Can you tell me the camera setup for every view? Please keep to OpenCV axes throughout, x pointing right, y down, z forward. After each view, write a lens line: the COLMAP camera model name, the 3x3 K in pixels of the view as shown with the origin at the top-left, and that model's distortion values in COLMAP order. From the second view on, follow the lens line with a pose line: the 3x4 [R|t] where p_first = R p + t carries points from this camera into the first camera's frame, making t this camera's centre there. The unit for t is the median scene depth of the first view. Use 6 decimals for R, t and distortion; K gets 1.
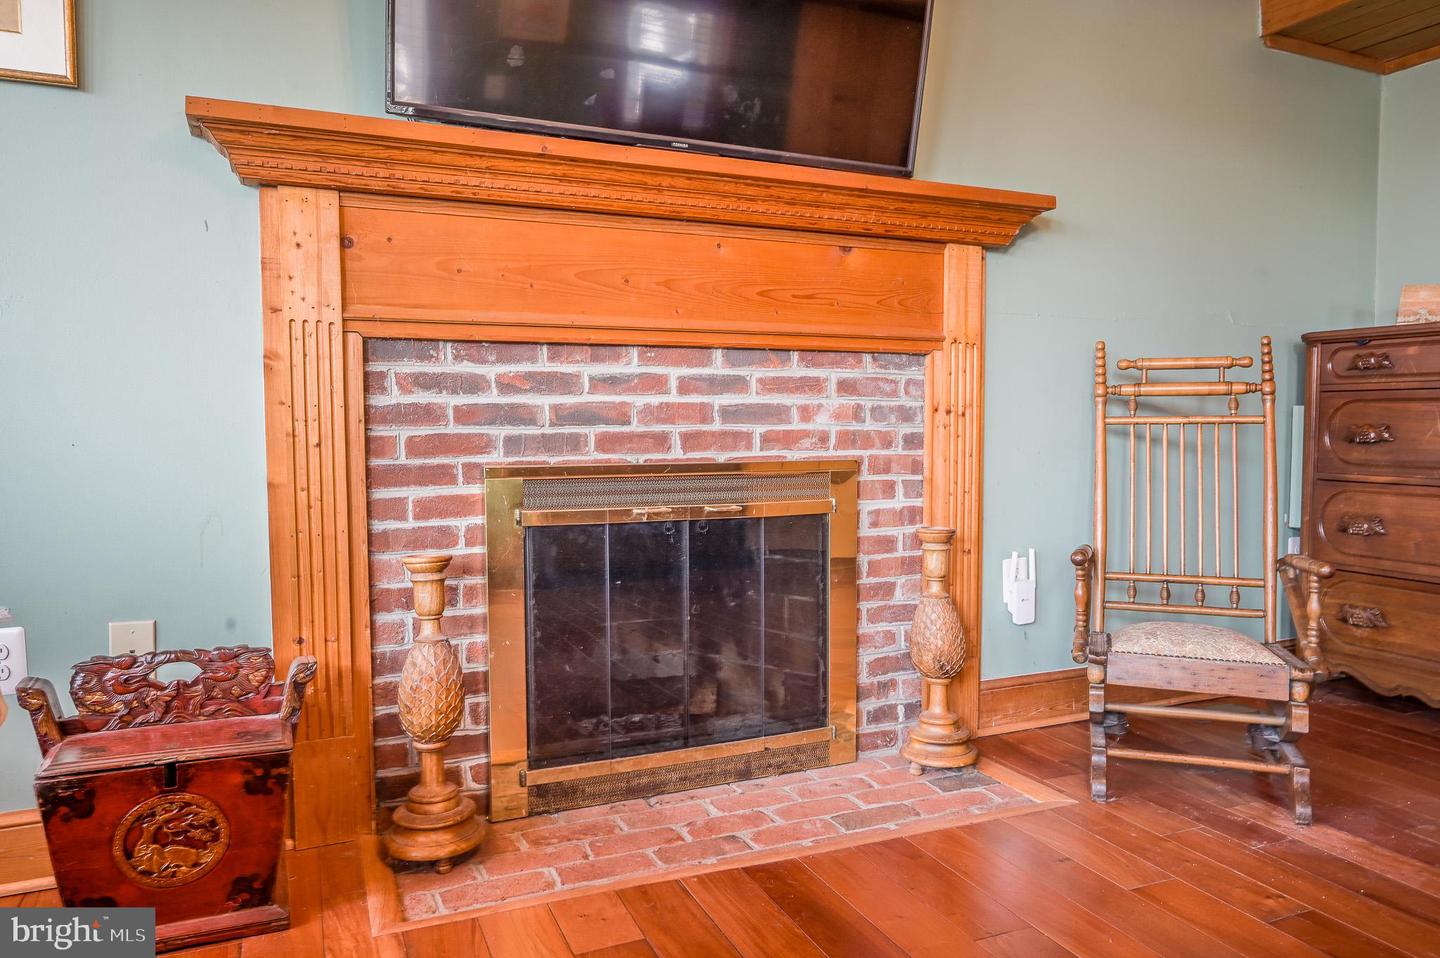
lens RADIAL K [[1040.9, 0, 630.6], [0, 1040.9, 489.2], [0, 0, 1]] dist [0.000458, 0.000202]
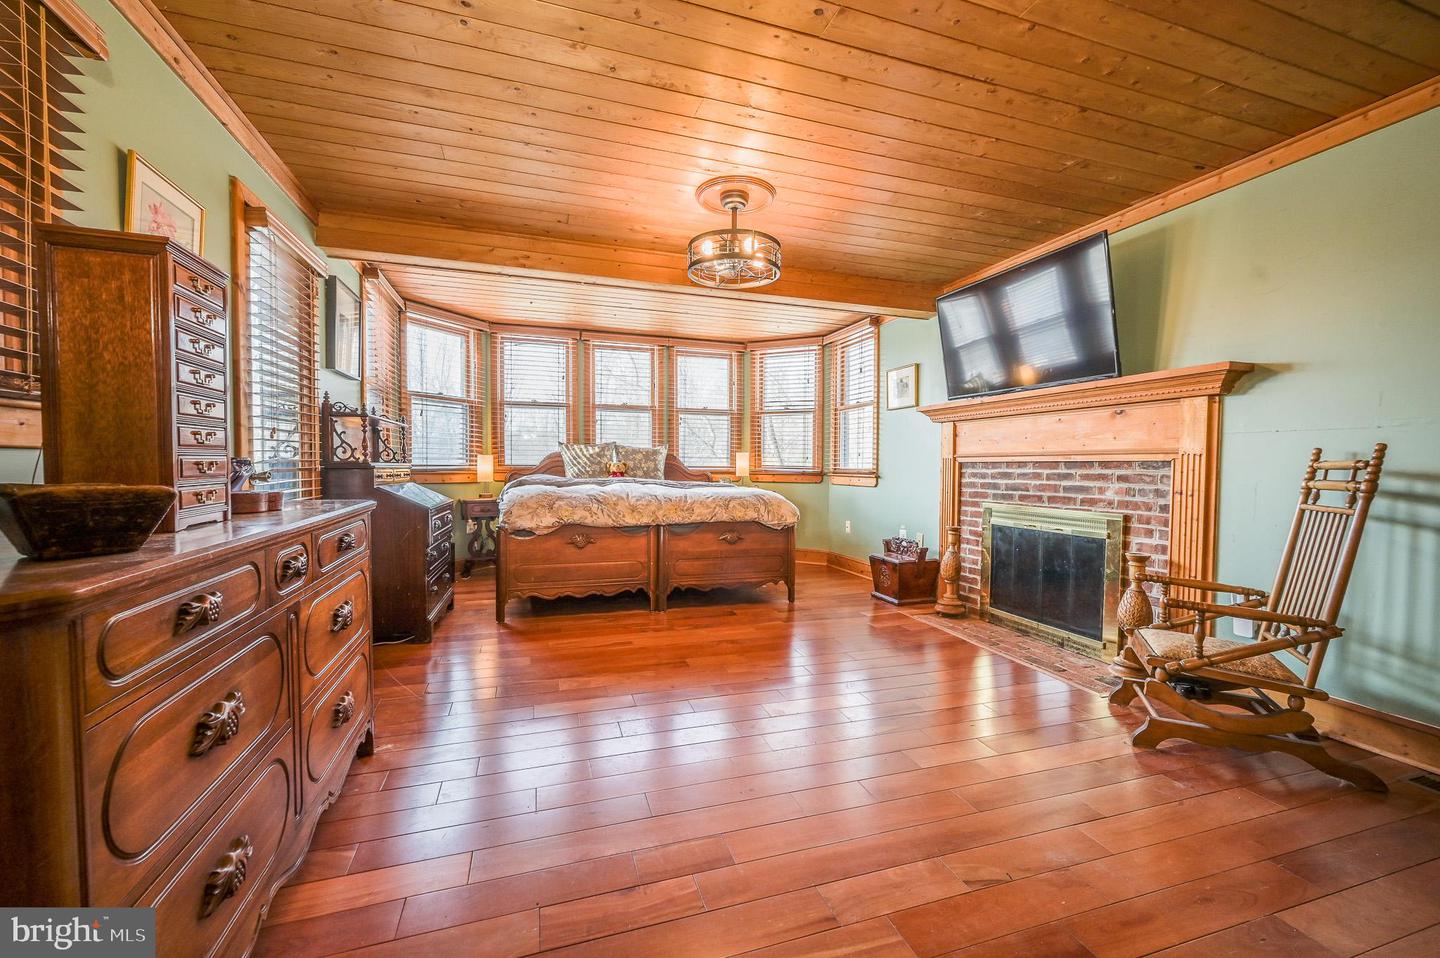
lens RADIAL K [[569.1, 0, 718.3], [0, 569.1, 483.7], [0, 0, 1]] dist [-0.000697, -0.000245]
pose [[-0.115067, 0.033095, -0.992806, 1.447010], [-0.068622, 0.996792, 0.041181, -0.082977], [0.990985, 0.072867, -0.112427, 0.362843]]
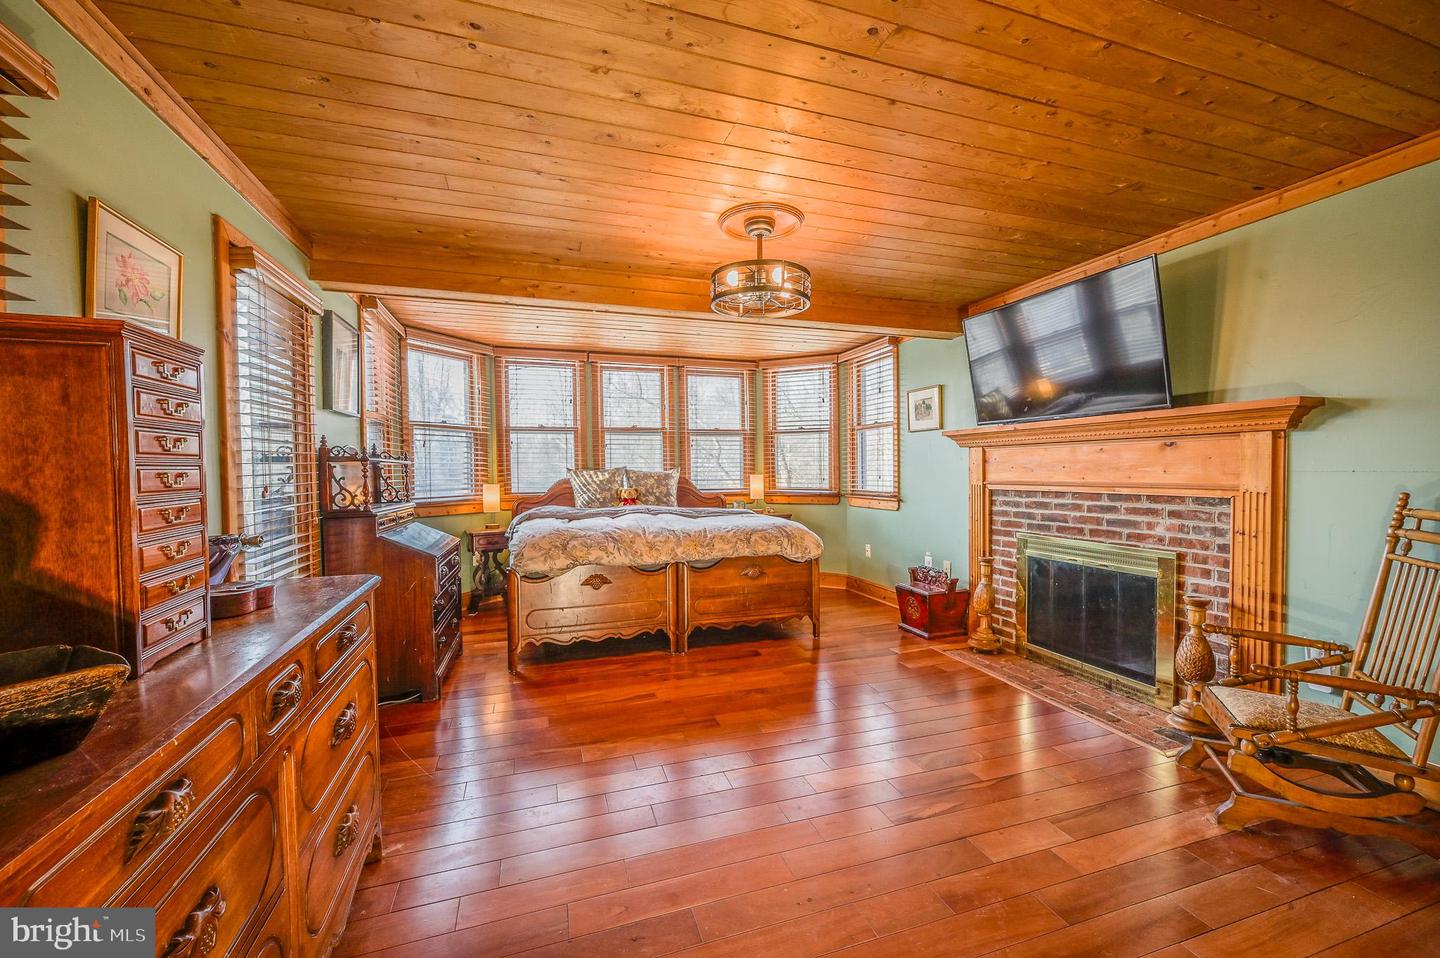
lens RADIAL K [[569.1, 0, 726.5], [0, 569.1, 485.4], [0, 0, 1]] dist [-0.000697, -0.000245]
pose [[-0.103760, 0.028642, -0.994190, 1.377192], [-0.050860, 0.998125, 0.034063, -0.150391], [0.993301, 0.054098, -0.102109, 0.301669]]
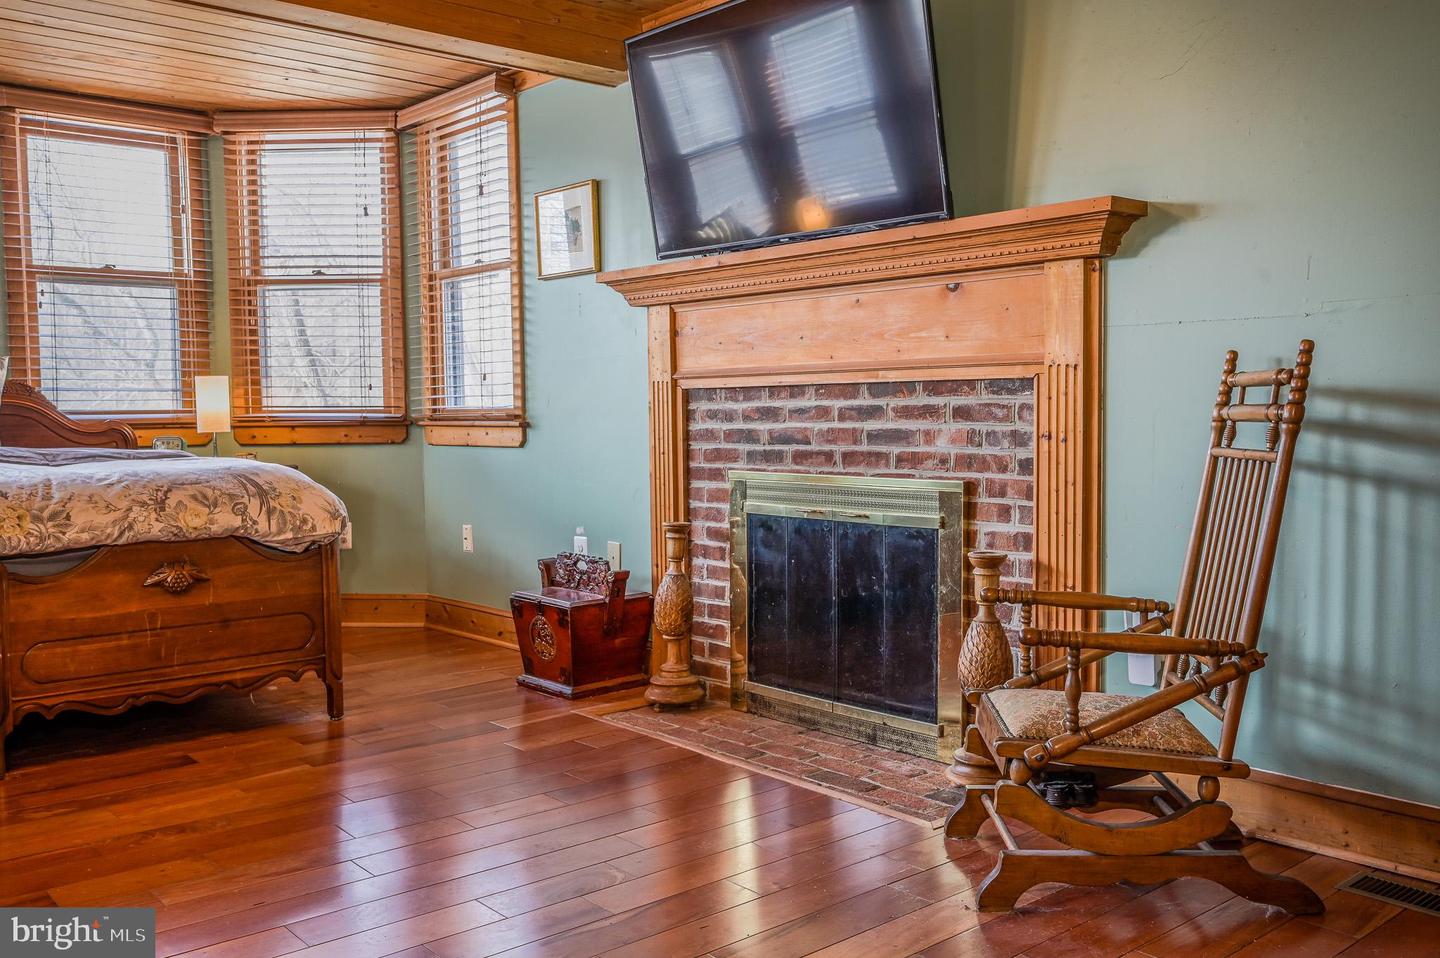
lens RADIAL K [[1249.7, 0, 718.0], [0, 1249.7, 480.6], [0, 0, 1]] dist [-0.005960, -0.006440]
pose [[0.286081, 0.054654, -0.956646, 1.418903], [-0.047618, 0.997949, 0.042773, -0.074873], [0.957022, 0.033317, 0.288097, 0.410446]]
